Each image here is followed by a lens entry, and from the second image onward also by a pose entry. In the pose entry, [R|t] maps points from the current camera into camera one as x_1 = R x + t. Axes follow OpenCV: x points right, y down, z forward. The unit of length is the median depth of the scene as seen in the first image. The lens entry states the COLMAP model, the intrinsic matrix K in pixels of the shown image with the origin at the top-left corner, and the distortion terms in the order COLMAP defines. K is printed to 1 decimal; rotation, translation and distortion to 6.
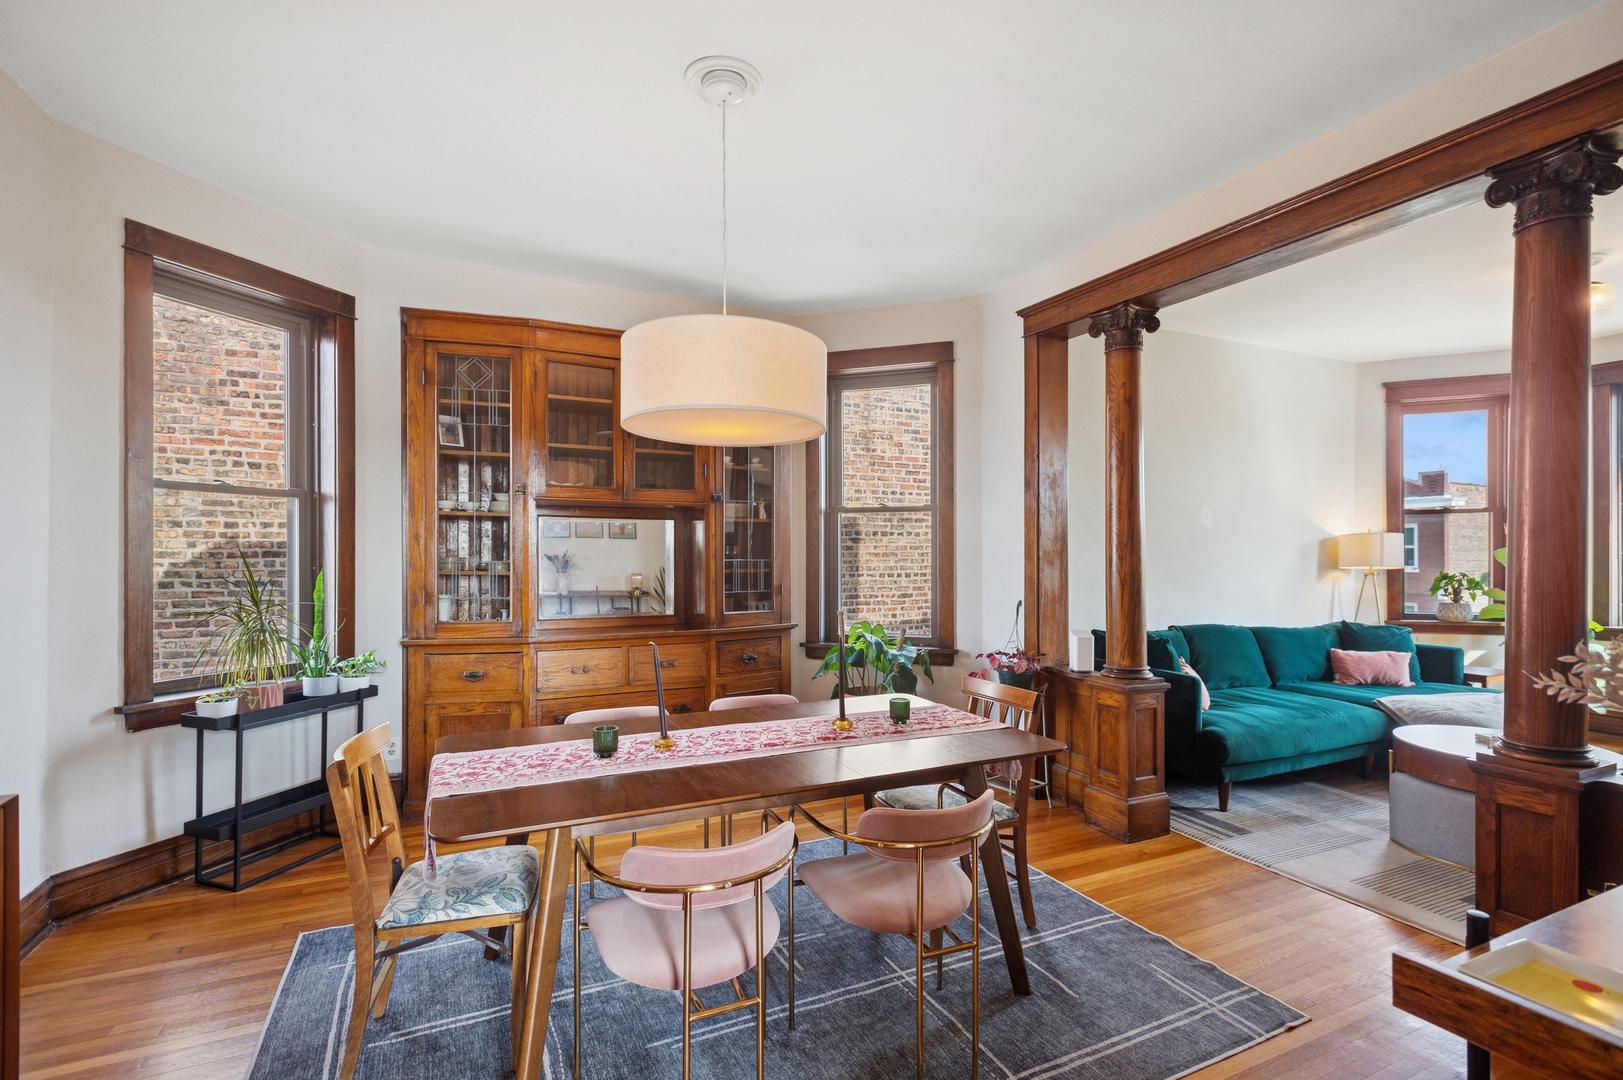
lens RADIAL K [[766.3, 0, 816.6], [0, 766.3, 549.6], [0, 0, 1]] dist [0.014378, -0.000447]
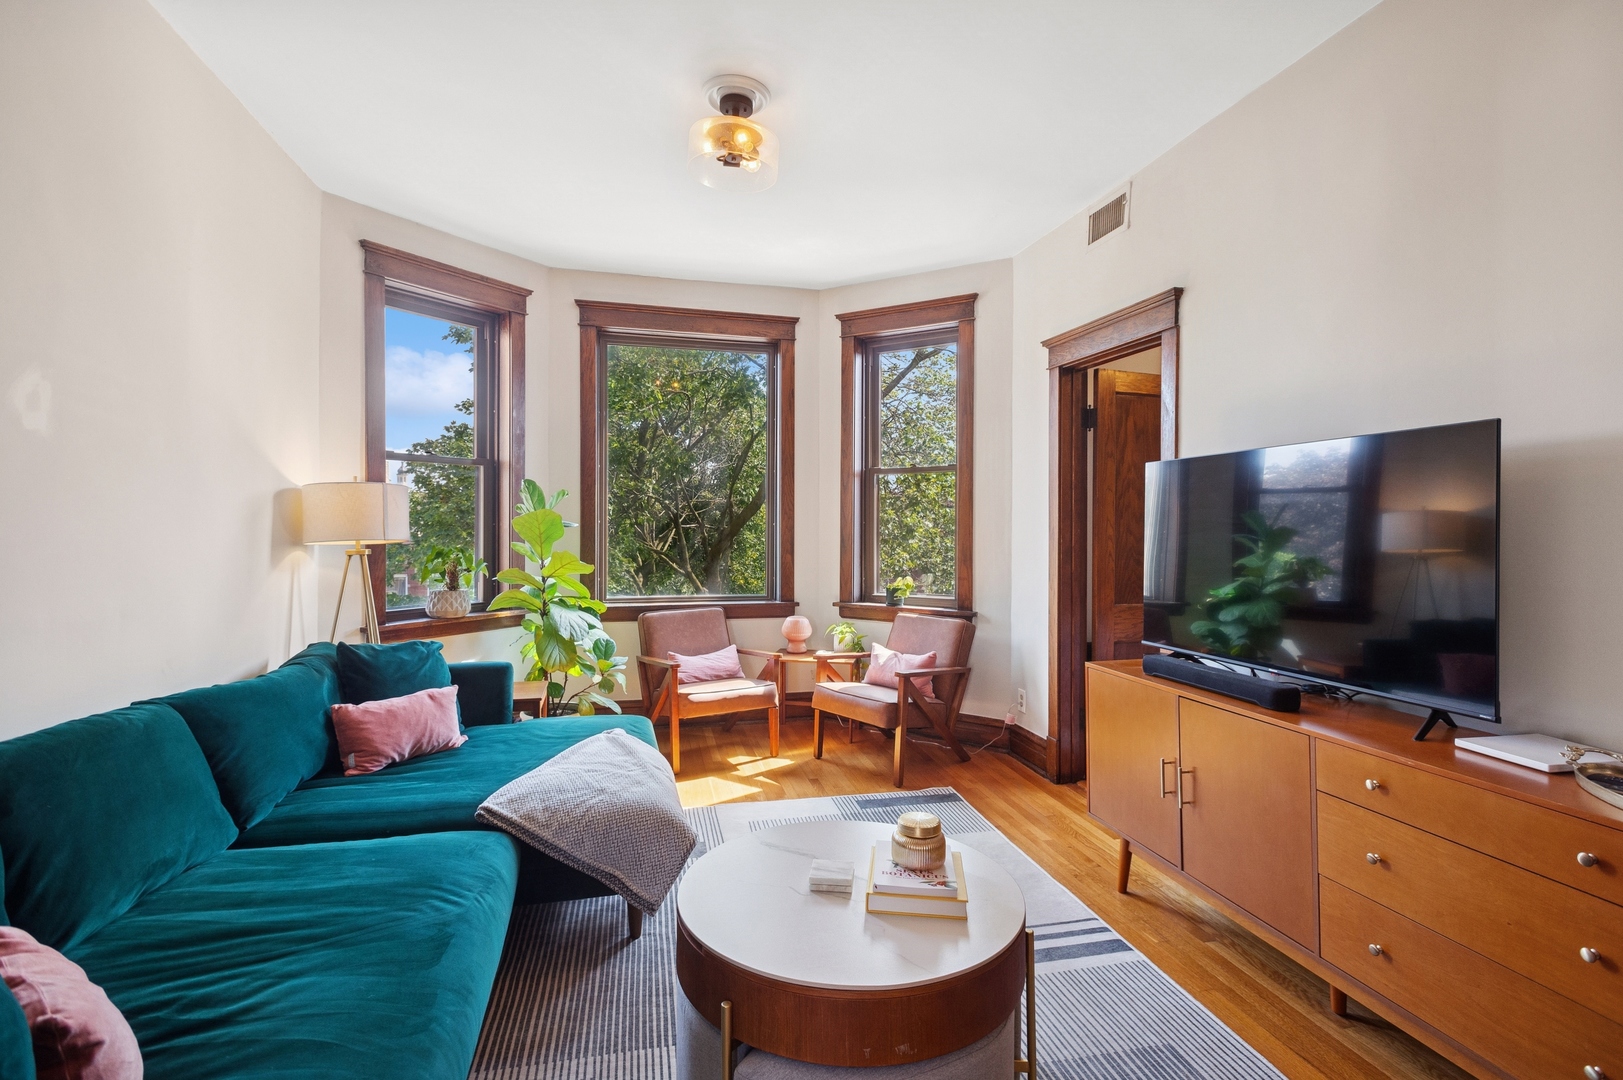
lens RADIAL K [[762.8, 0, 818.6], [0, 762.8, 527.2], [0, 0, 1]] dist [0.016549, -0.000054]
pose [[0.212777, 0.000955, 0.977100, 0.331481], [-0.010098, 0.999948, 0.001222, 0.011593], [-0.977049, -0.010127, 0.212775, 0.790589]]
